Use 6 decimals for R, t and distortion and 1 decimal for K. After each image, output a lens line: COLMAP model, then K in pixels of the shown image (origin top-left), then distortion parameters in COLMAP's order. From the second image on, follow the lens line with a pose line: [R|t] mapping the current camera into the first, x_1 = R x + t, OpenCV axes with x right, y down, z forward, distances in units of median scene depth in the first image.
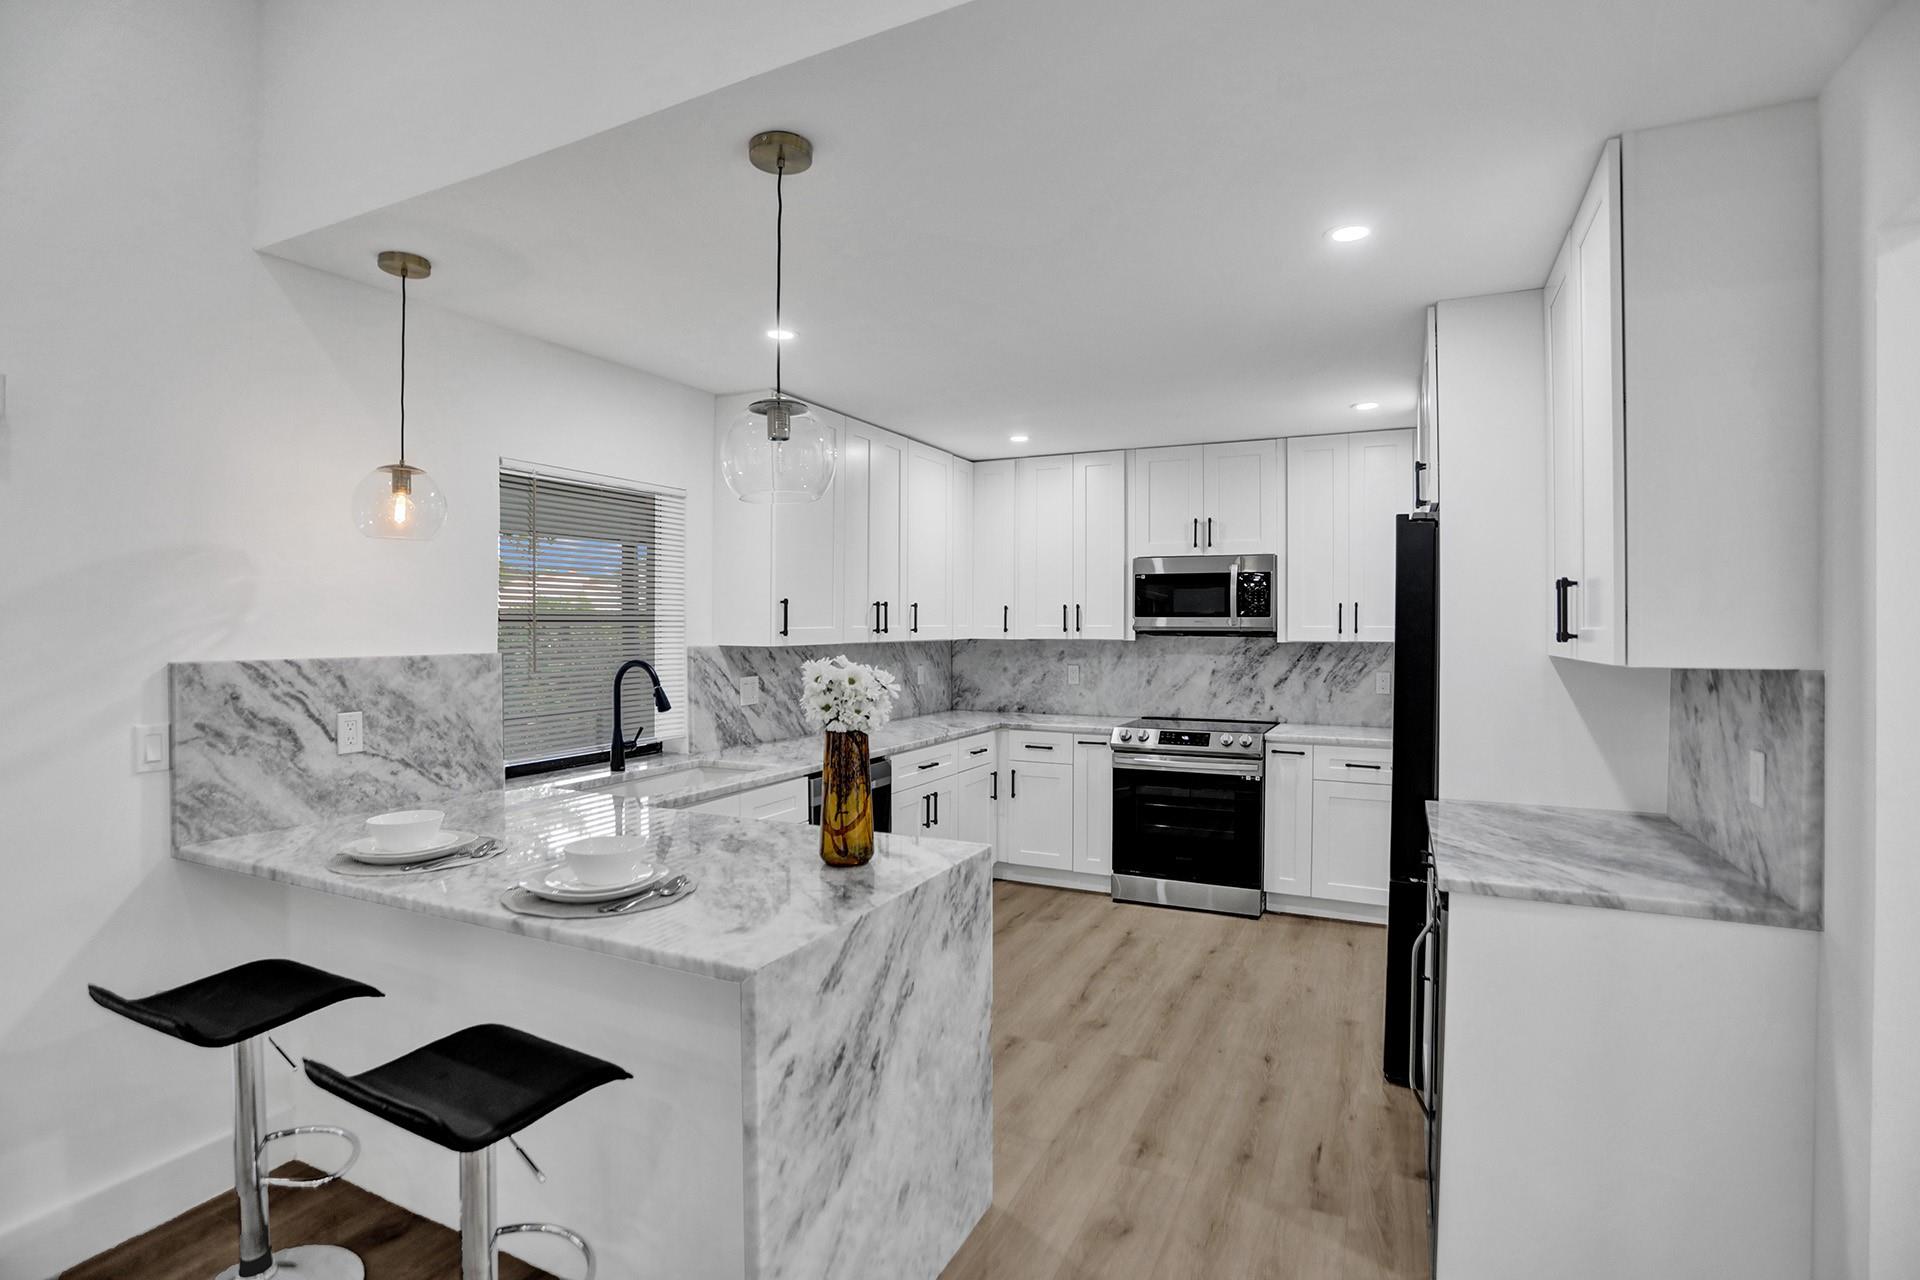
lens RADIAL K [[930.6, 0, 950.3], [0, 930.6, 640.1], [0, 0, 1]] dist [-0.072512, 0.033920]
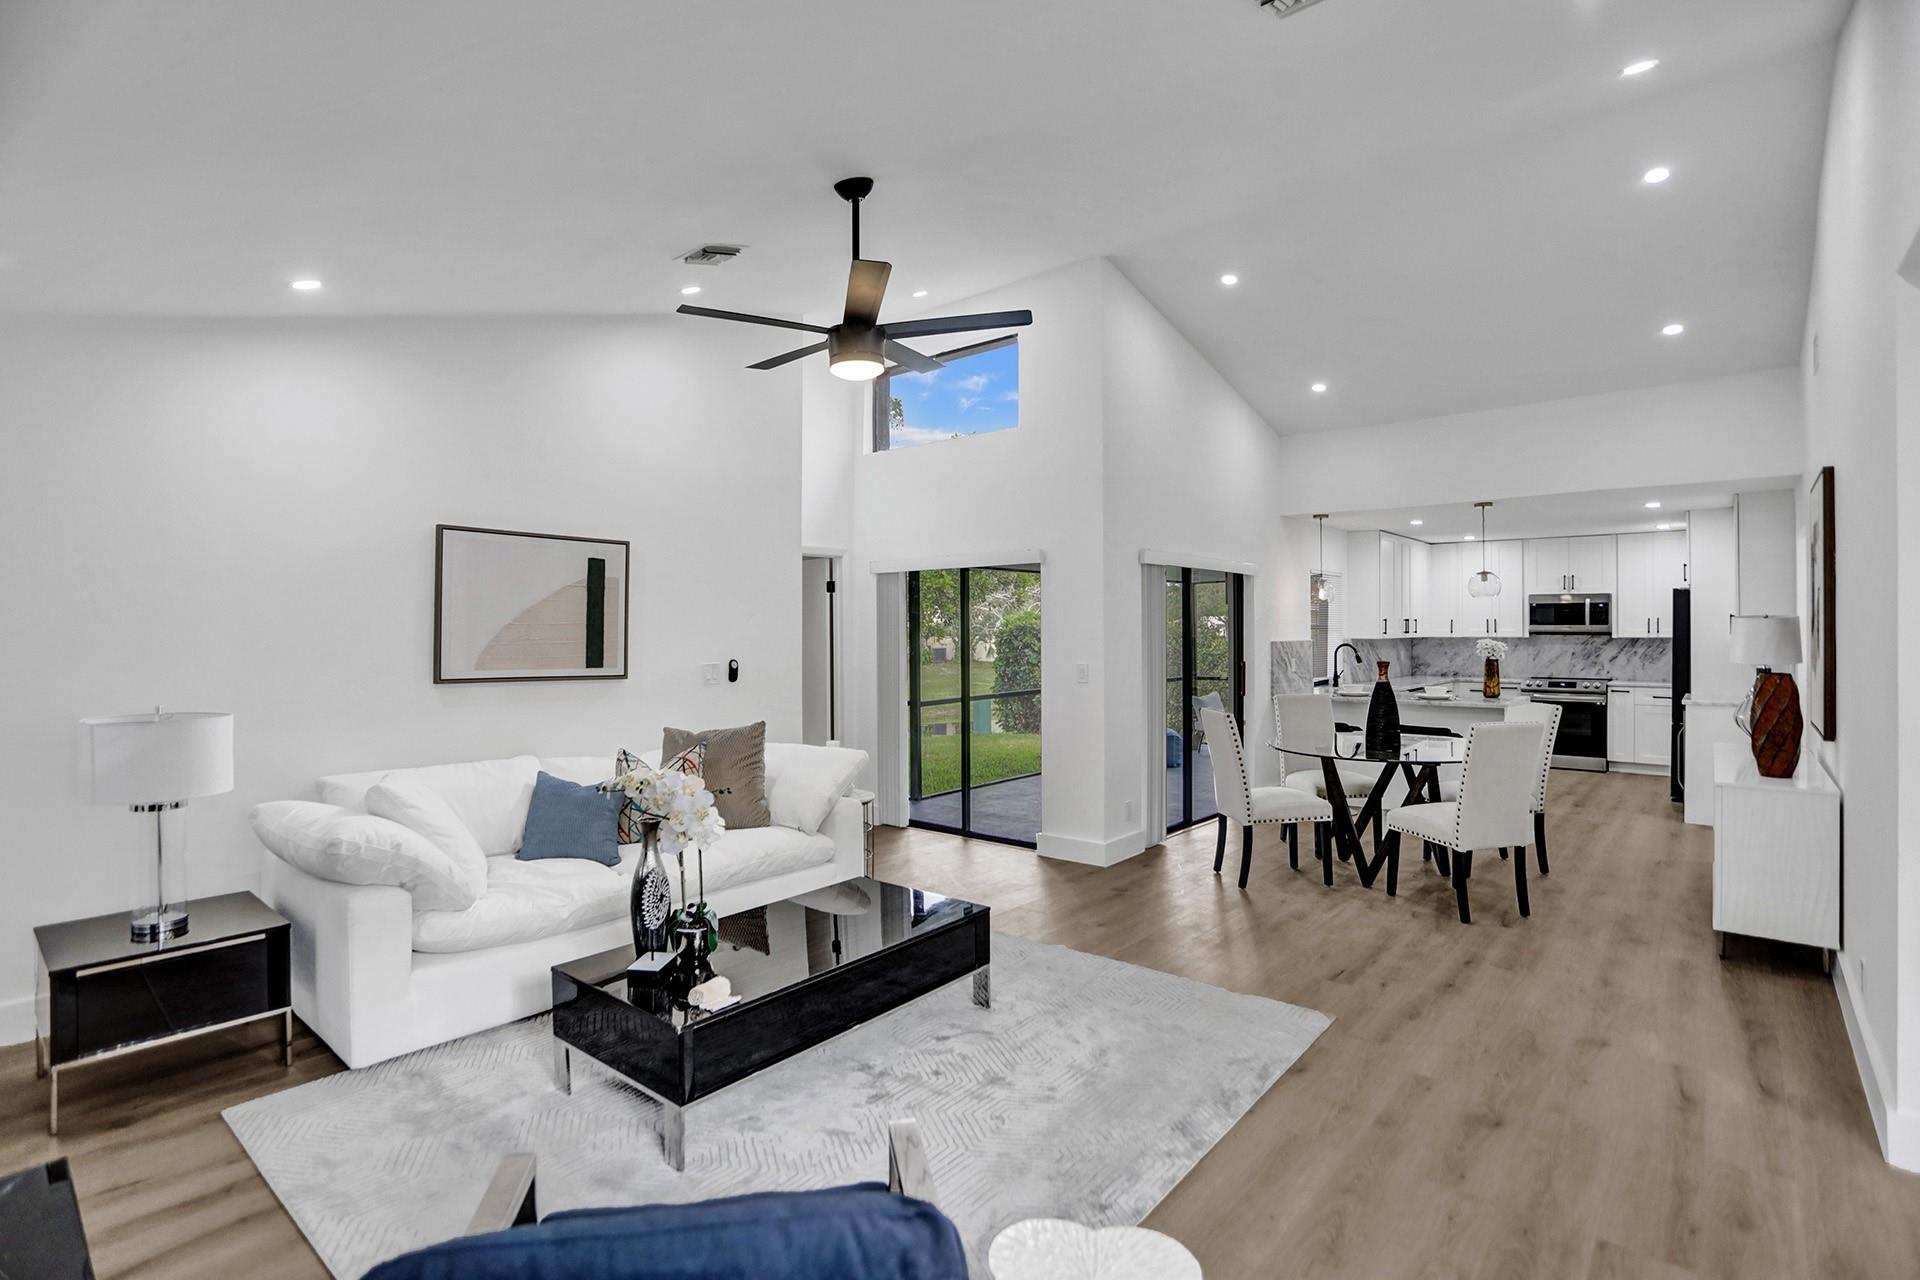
lens RADIAL K [[928.8, 0, 958.3], [0, 928.8, 629.5], [0, 0, 1]] dist [-0.063231, 0.031408]
pose [[0.969001, -0.002844, -0.247042, -0.552034], [-0.000912, 0.999886, -0.015088, 0.015861], [0.247057, 0.014846, 0.968887, -1.293635]]
